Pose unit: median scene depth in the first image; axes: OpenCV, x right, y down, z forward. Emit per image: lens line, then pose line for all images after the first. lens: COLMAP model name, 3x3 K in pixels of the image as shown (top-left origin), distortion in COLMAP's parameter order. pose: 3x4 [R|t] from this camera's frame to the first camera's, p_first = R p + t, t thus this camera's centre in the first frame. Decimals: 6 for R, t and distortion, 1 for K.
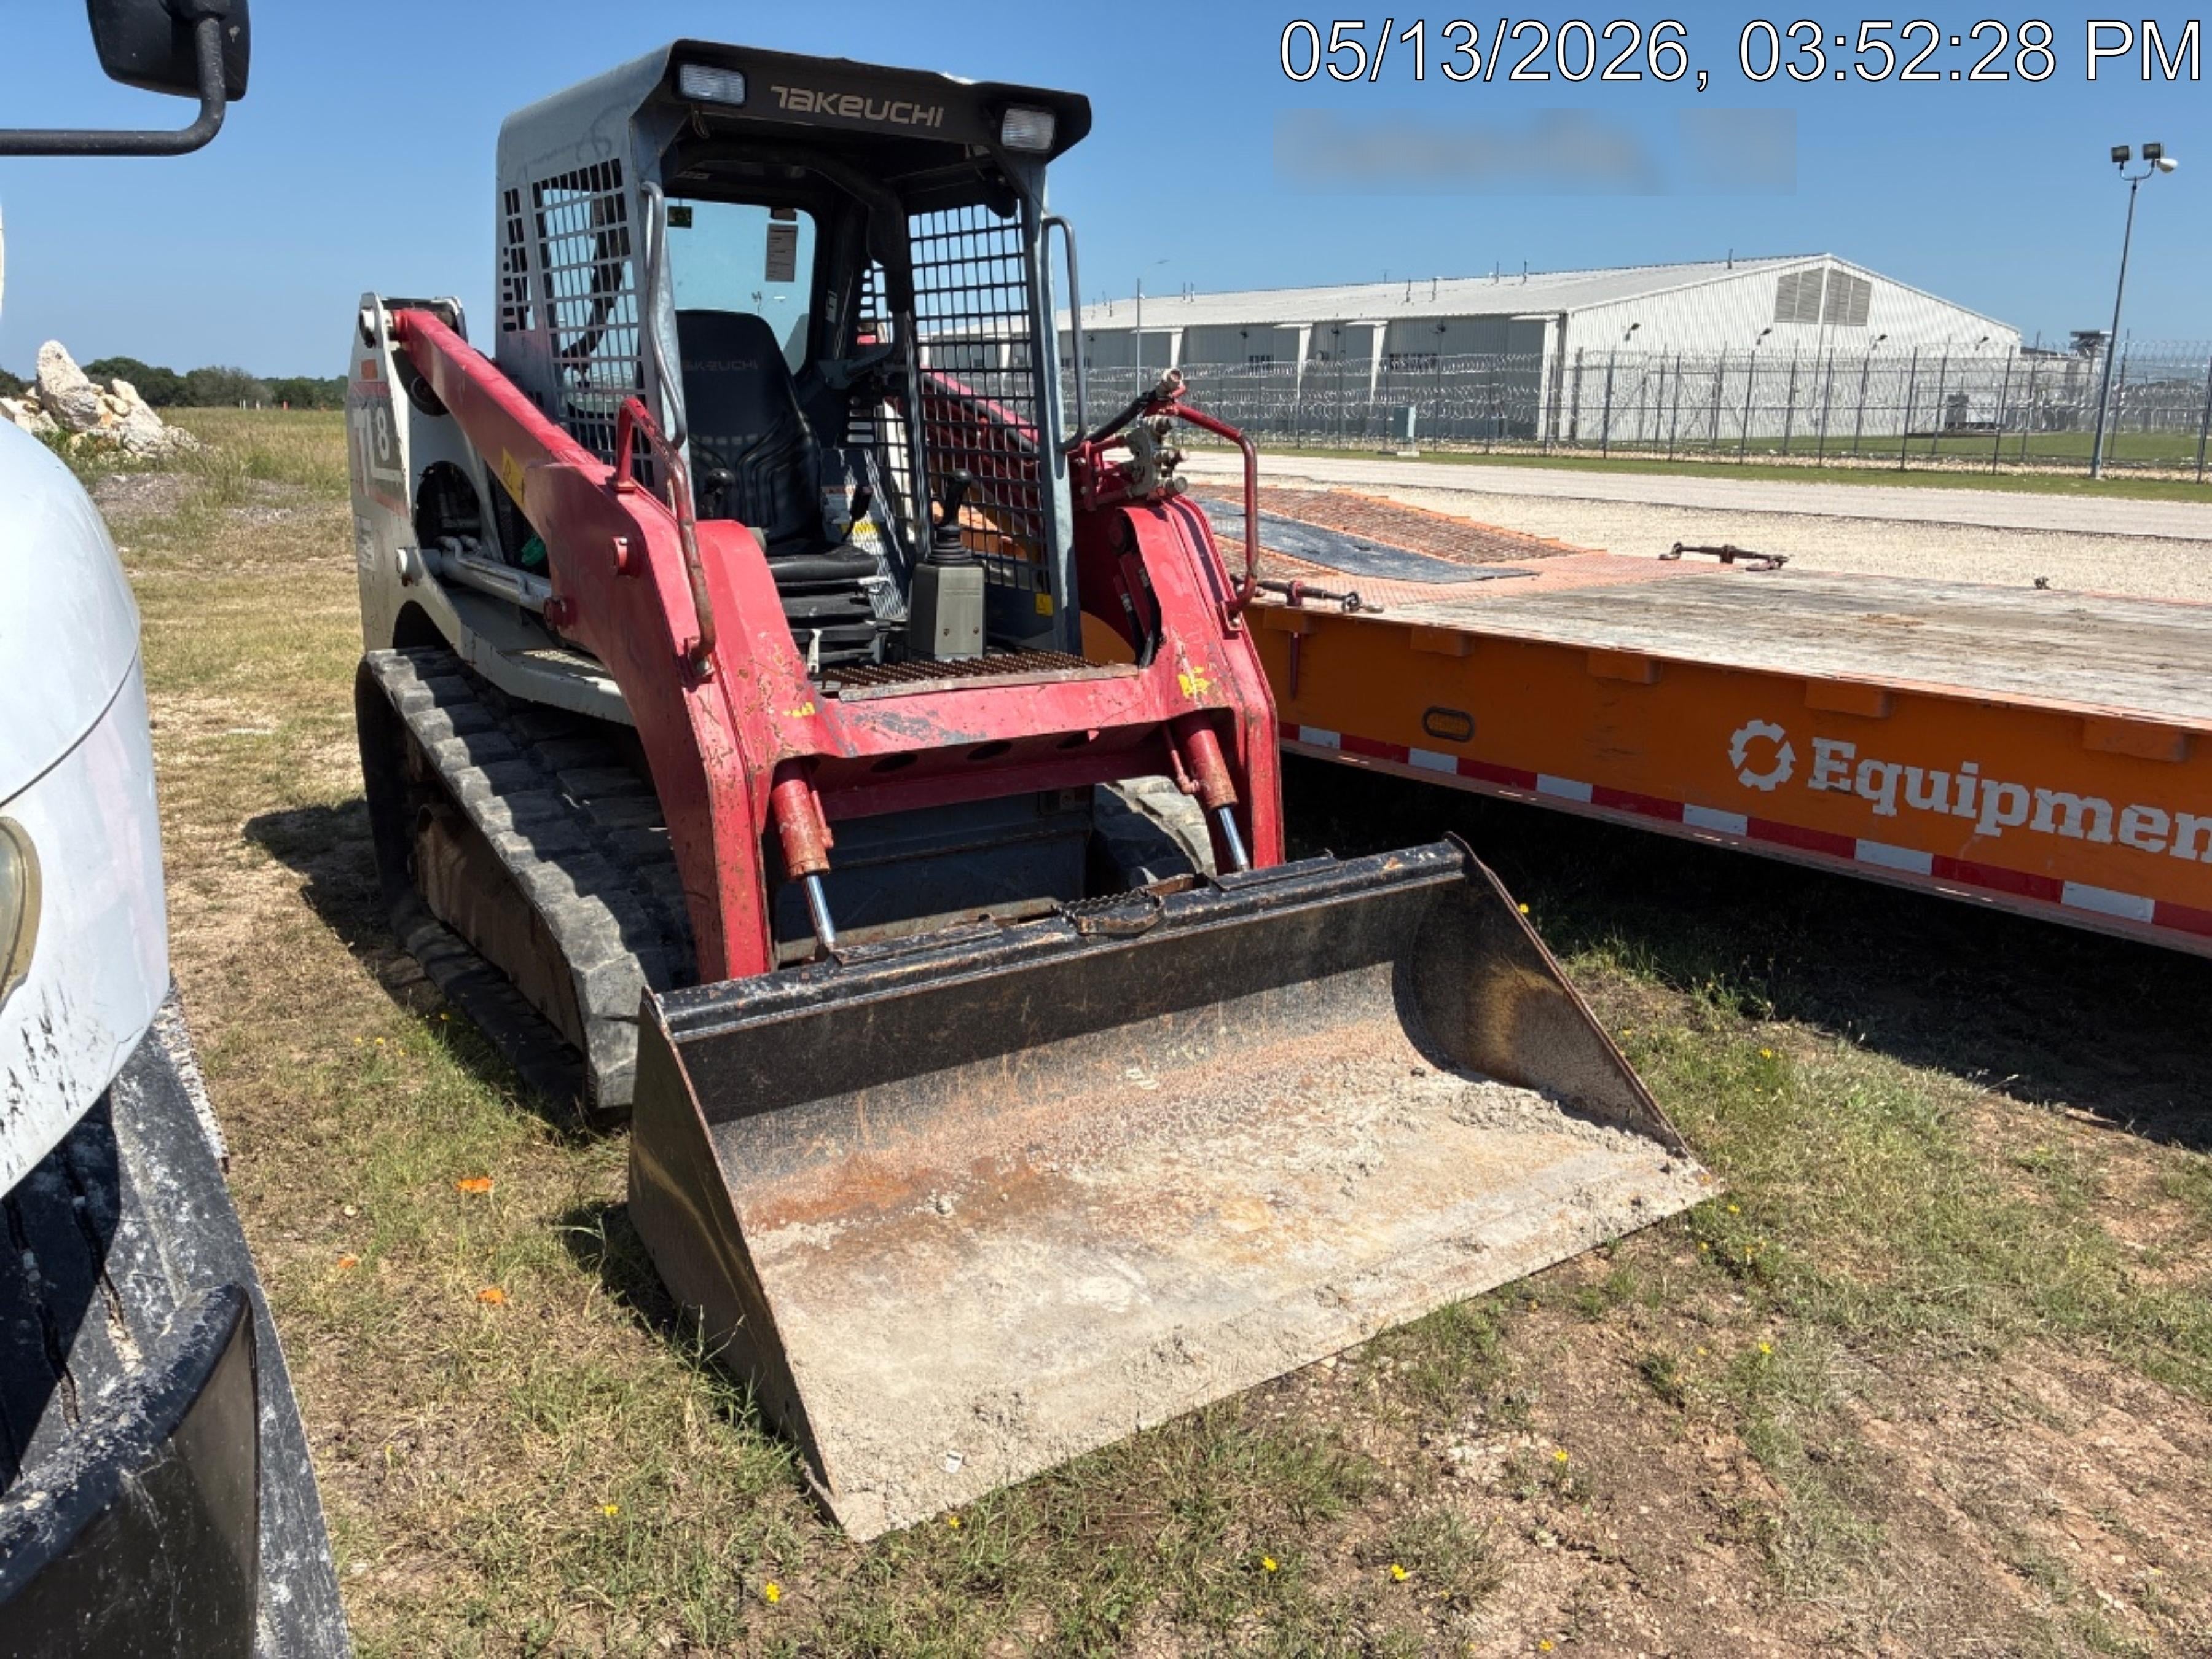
lens RADIAL K [[1665.1, 0, 1106.0], [0, 1665.1, 829.5], [0, 0, 1]] dist [0.015775, 0.003055]
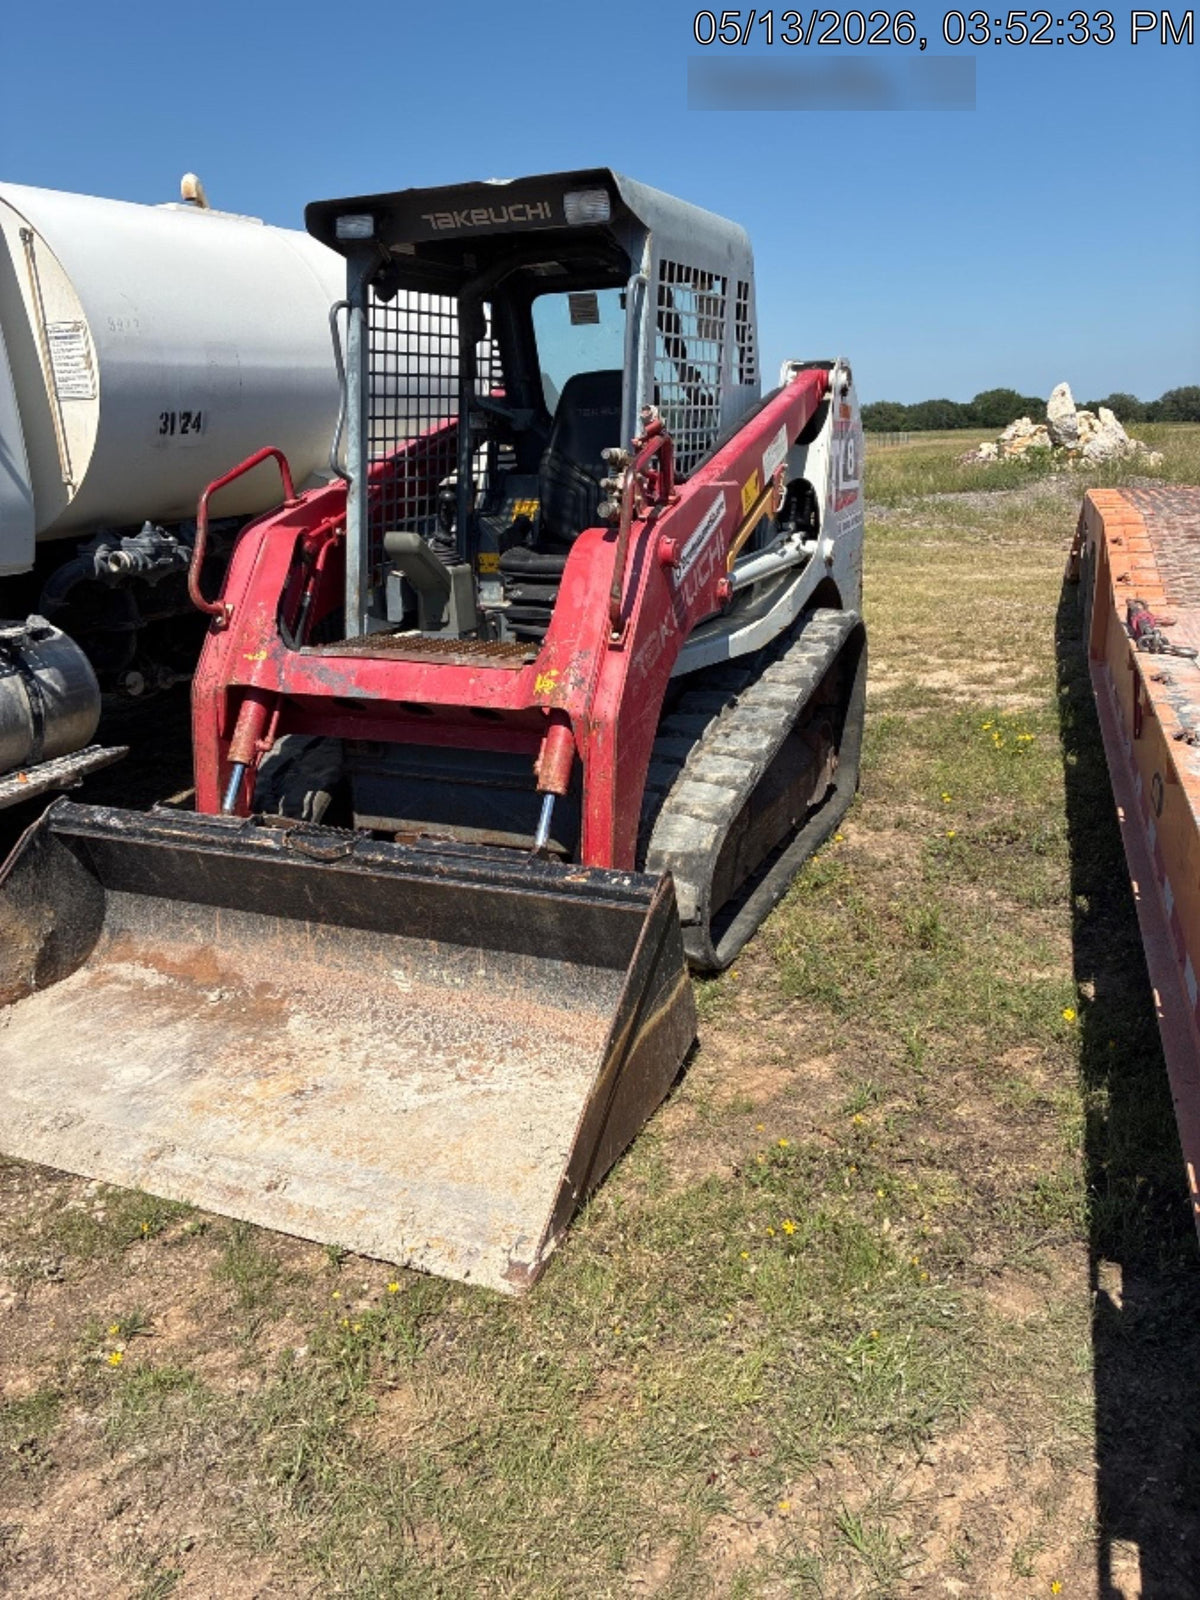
lens RADIAL K [[1204.4, 0, 600.0], [0, 1204.4, 800.0], [0, 0, 1]] dist [0.015775, 0.003055]
pose [[0.527113, 0.224770, -0.819530, 0.806623], [-0.177697, 0.972220, 0.152355, -0.148758], [0.831009, 0.065320, 0.552411, 0.590995]]
